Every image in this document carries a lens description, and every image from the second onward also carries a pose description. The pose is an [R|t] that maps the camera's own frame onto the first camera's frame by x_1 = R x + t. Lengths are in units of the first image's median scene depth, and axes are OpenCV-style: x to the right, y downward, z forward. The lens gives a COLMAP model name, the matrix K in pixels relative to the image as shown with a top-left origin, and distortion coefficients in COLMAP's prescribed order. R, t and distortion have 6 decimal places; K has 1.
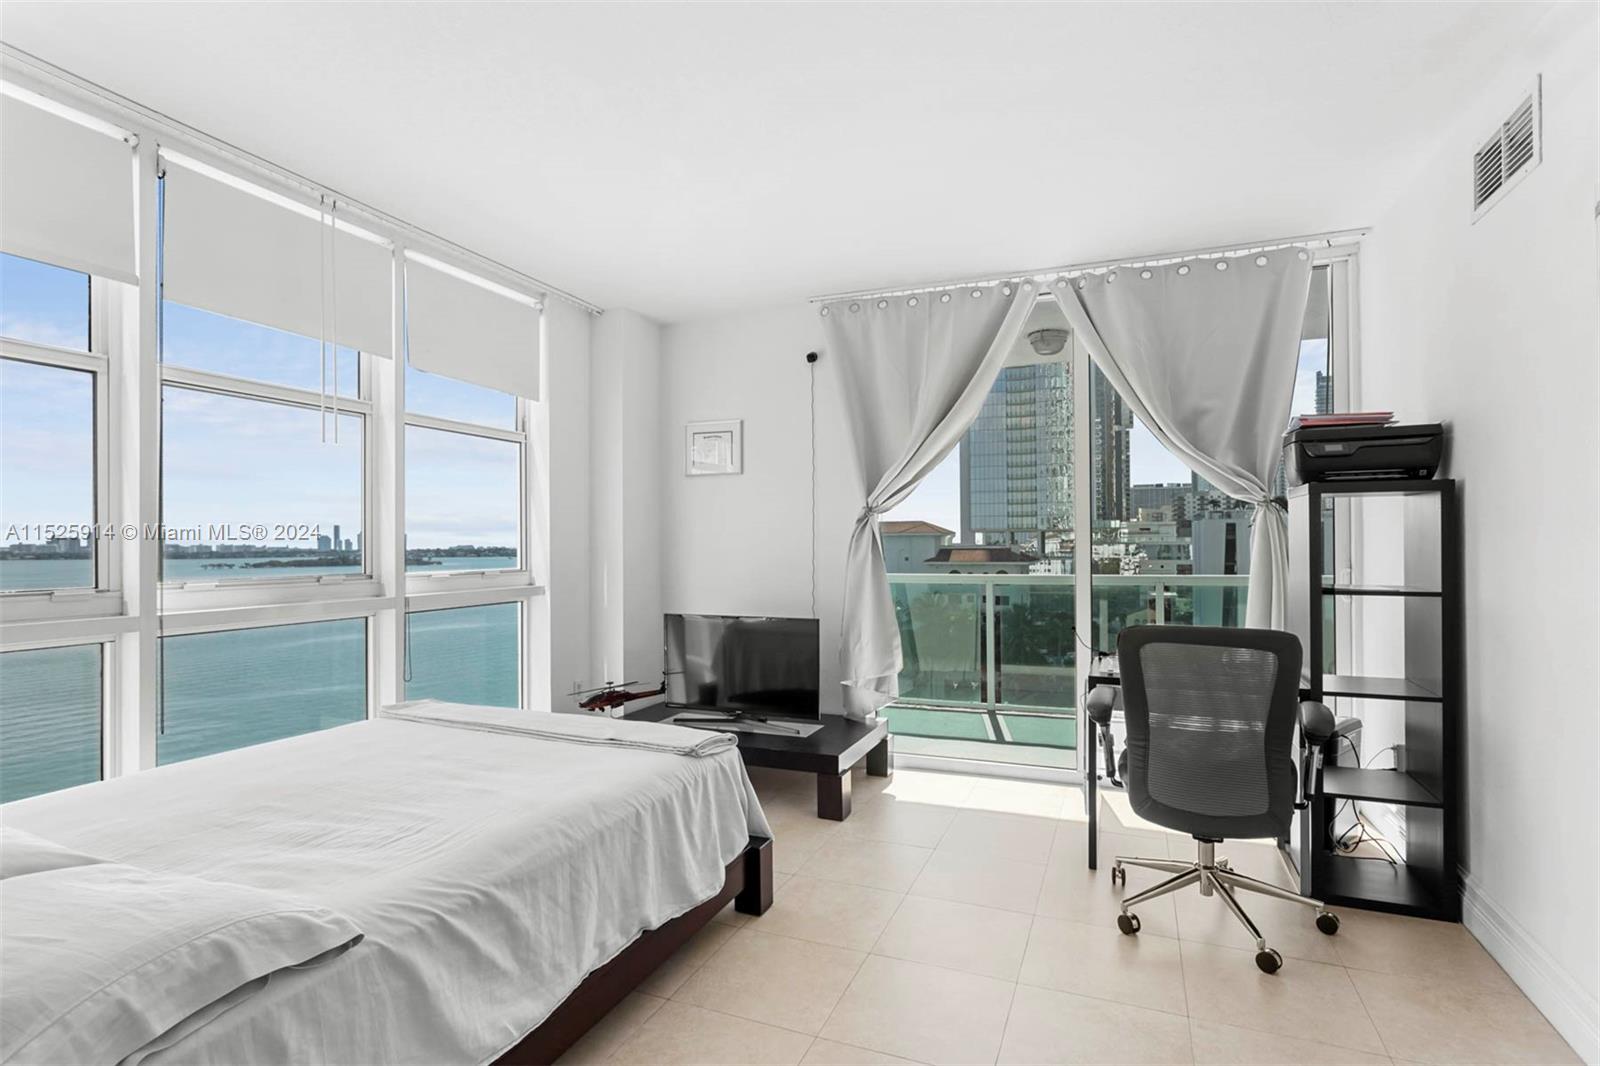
lens RADIAL K [[808.0, 0, 807.7], [0, 808.0, 542.9], [0, 0, 1]] dist [0.000076, 0.000919]
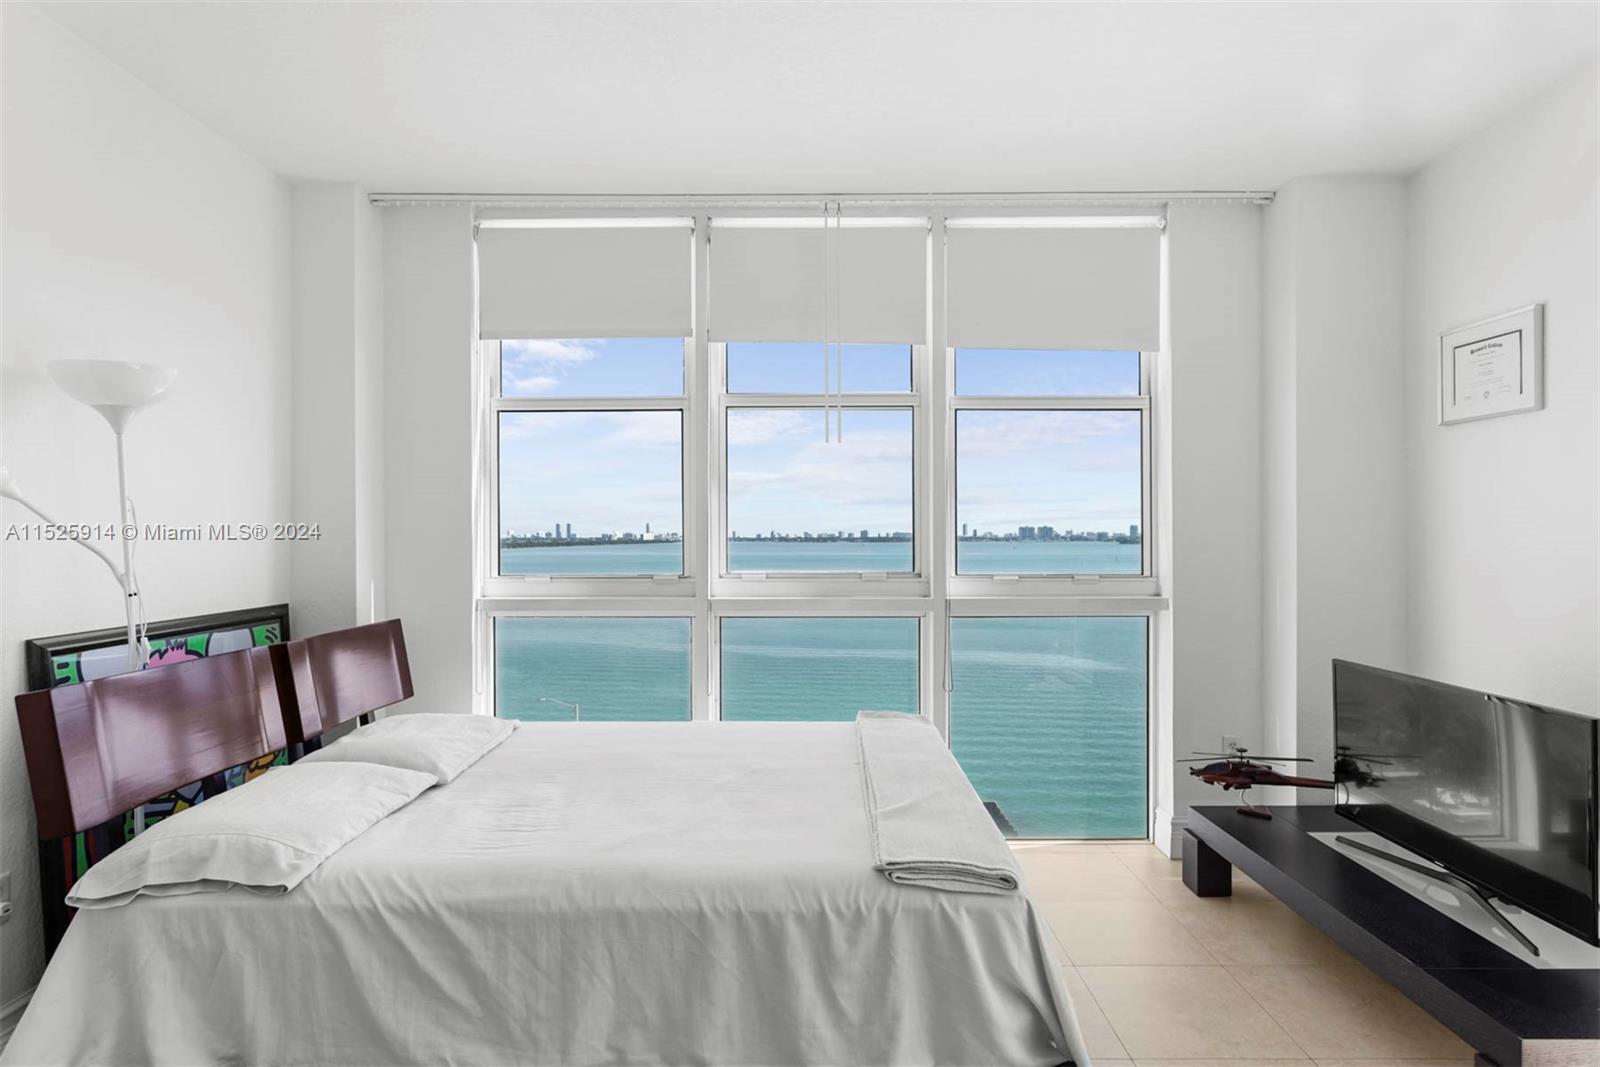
lens RADIAL K [[853.0, 0, 817.7], [0, 853.0, 530.4], [0, 0, 1]] dist [-0.012225, 0.004692]
pose [[0.360969, 0.001018, -0.932577, 0.559847], [0.001971, 0.999996, 0.001854, -0.020710], [0.932576, -0.002507, 0.360965, 0.817647]]
